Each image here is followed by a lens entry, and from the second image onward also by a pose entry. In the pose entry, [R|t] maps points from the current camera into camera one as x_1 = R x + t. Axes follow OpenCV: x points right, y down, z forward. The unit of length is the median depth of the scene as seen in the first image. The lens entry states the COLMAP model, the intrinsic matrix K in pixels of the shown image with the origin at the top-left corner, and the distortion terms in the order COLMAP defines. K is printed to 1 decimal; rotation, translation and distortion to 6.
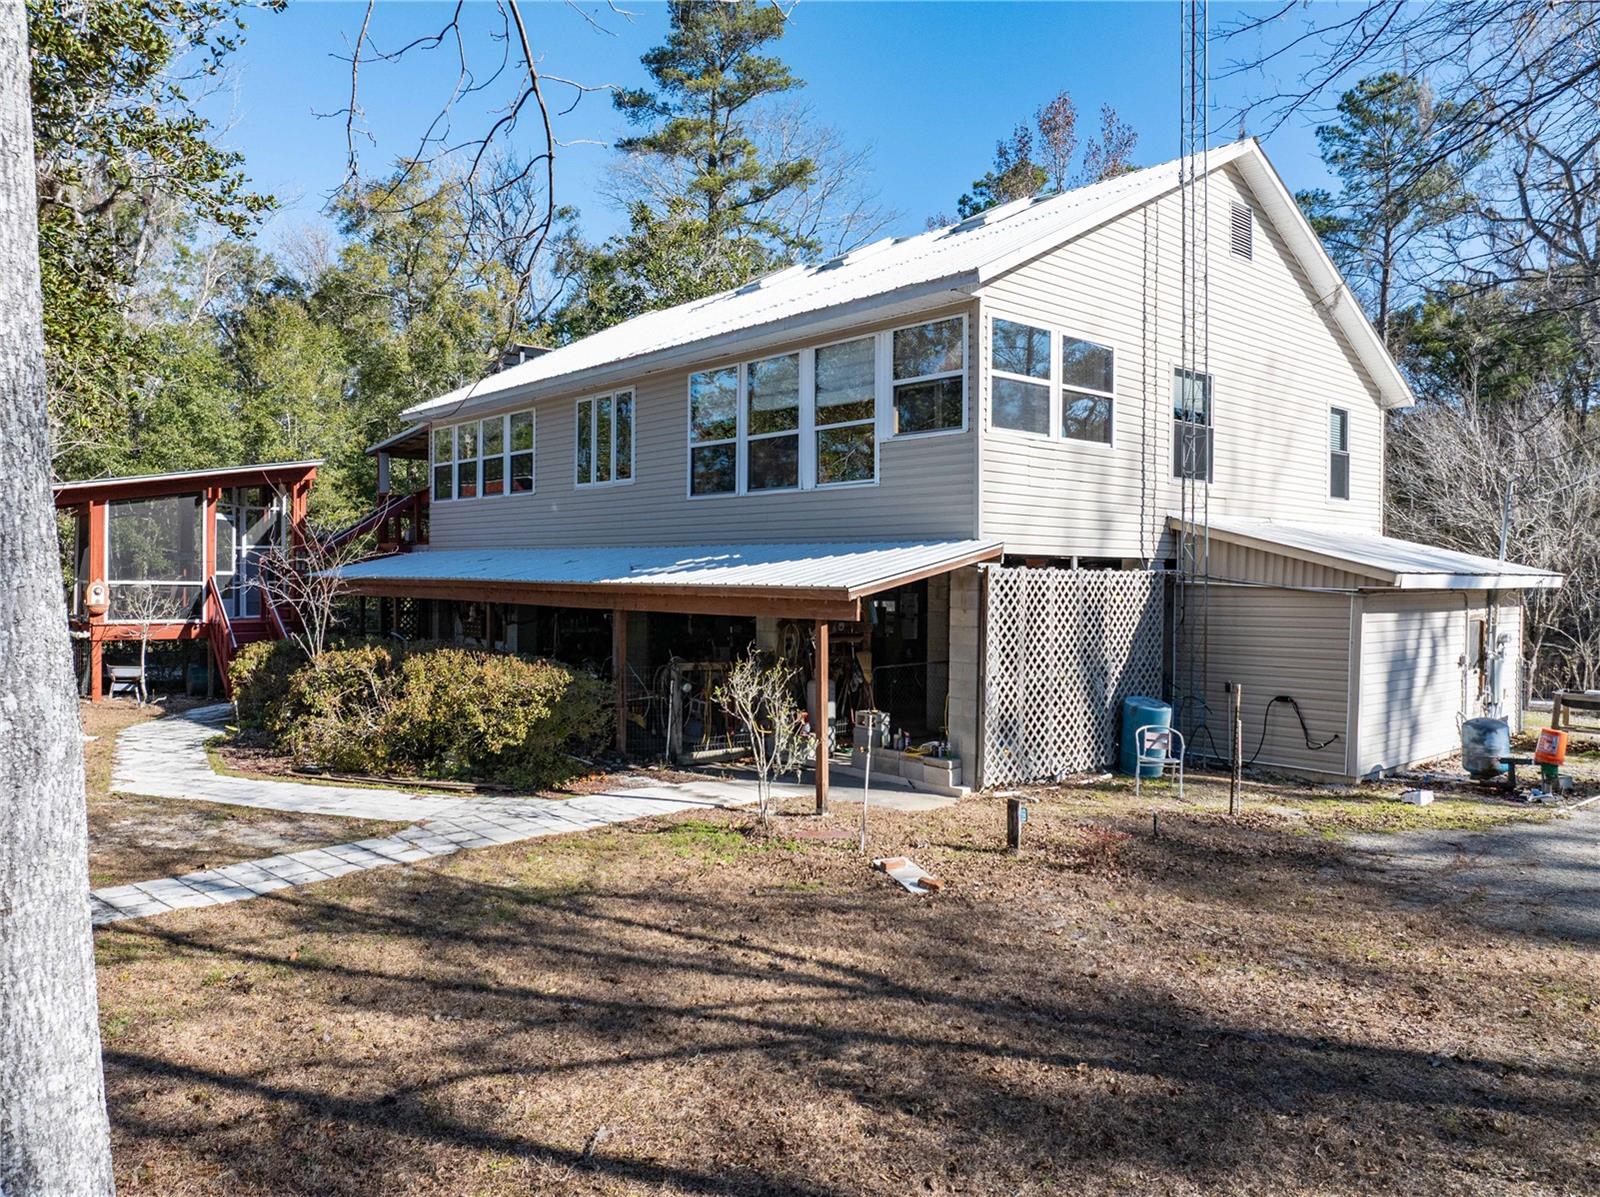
lens RADIAL K [[1123.9, 0, 809.6], [0, 1123.9, 571.1], [0, 0, 1]] dist [-0.050617, 0.003995]
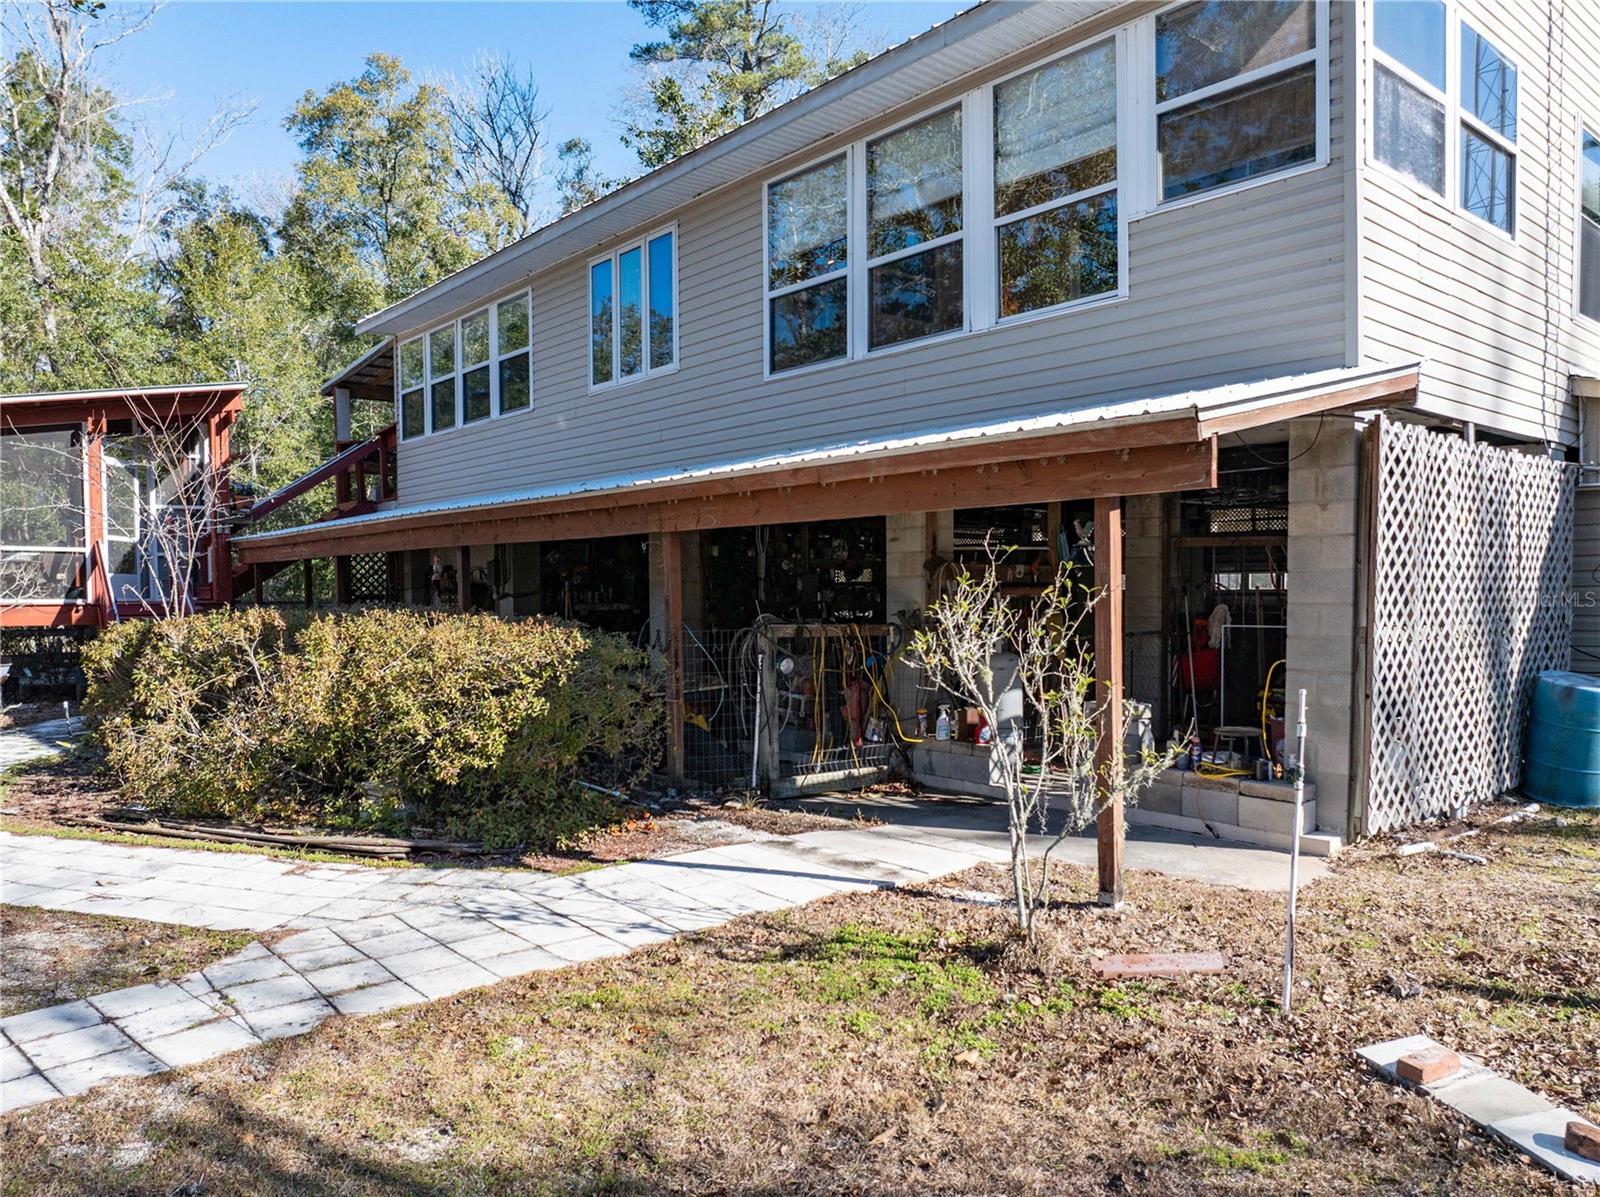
lens RADIAL K [[1152.2, 0, 801.8], [0, 1152.2, 607.1], [0, 0, 1]] dist [-0.071320, 0.049362]
pose [[0.999575, -0.013594, -0.025805, -0.087110], [0.014132, 0.999684, 0.020774, 0.062659], [0.025515, -0.021129, 0.999451, 0.413481]]
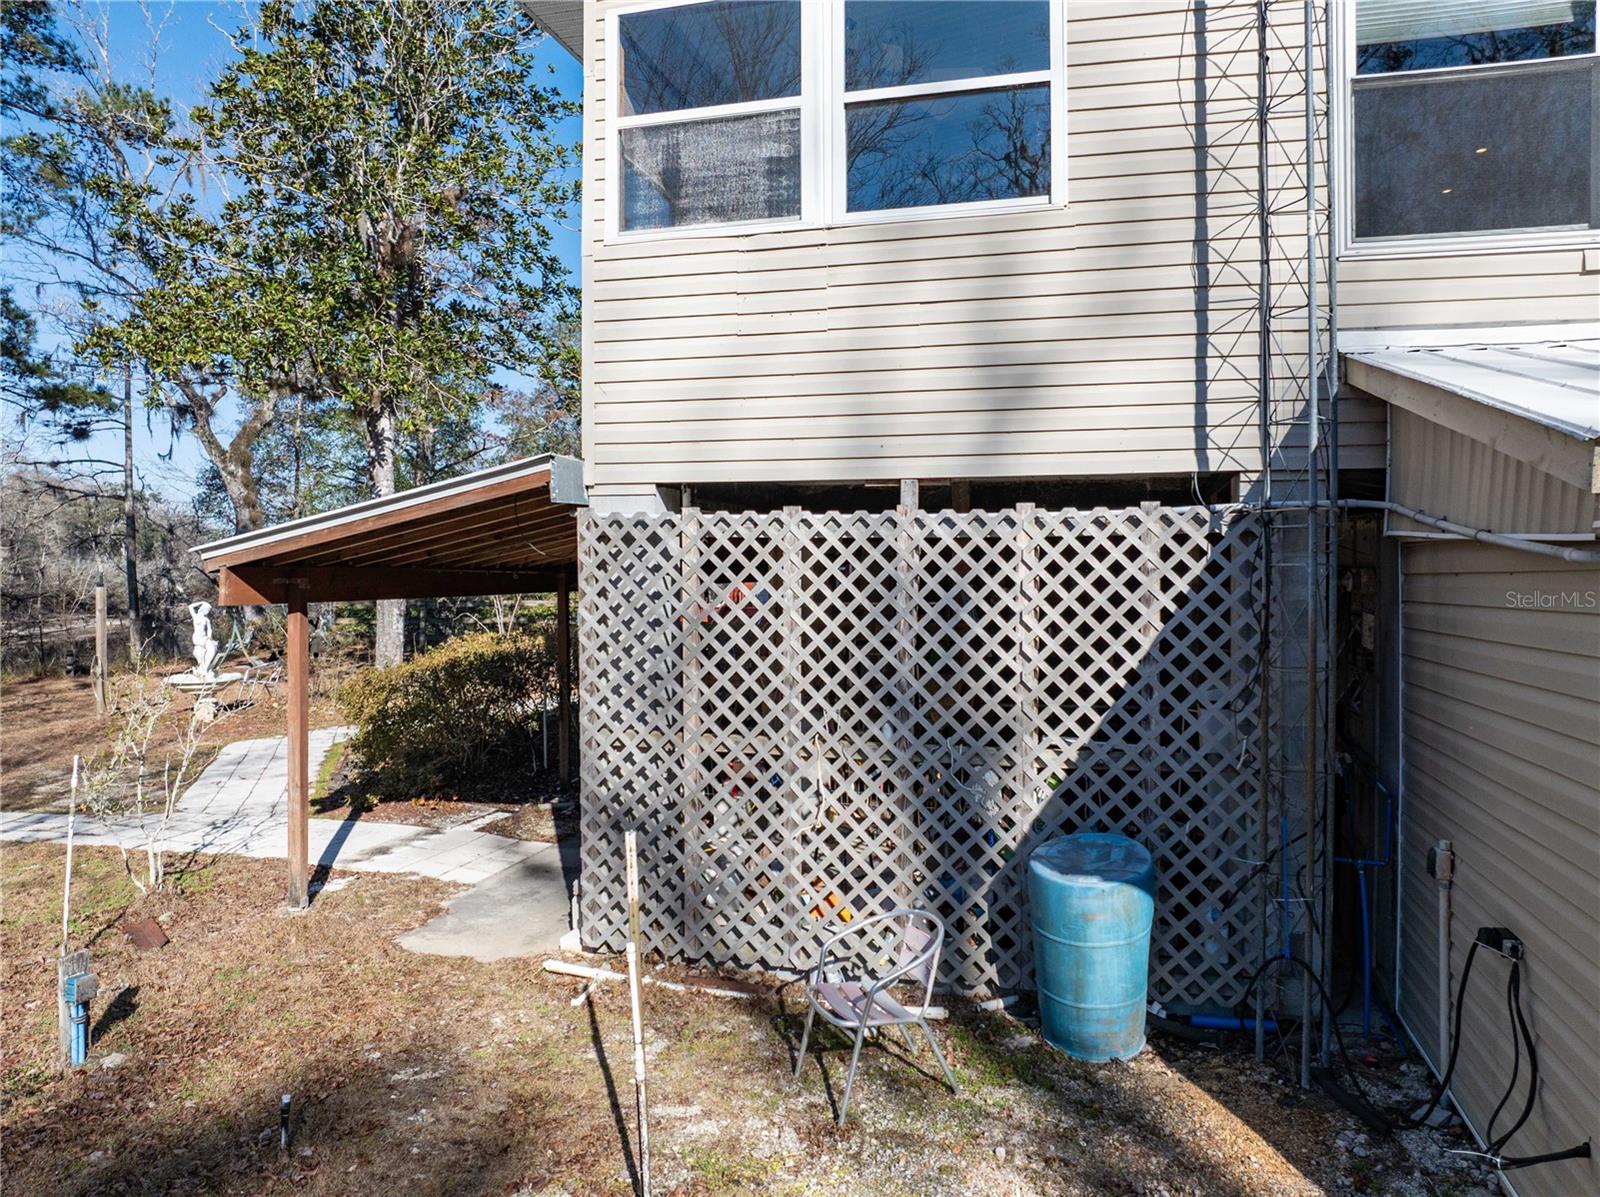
lens RADIAL K [[1152.2, 0, 801.8], [0, 1152.2, 607.1], [0, 0, 1]] dist [-0.071320, 0.049362]
pose [[0.553904, 0.003302, -0.832574, 0.571912], [0.013547, 0.999824, 0.012978, 0.028363], [0.832470, -0.018467, 0.553762, 0.718249]]
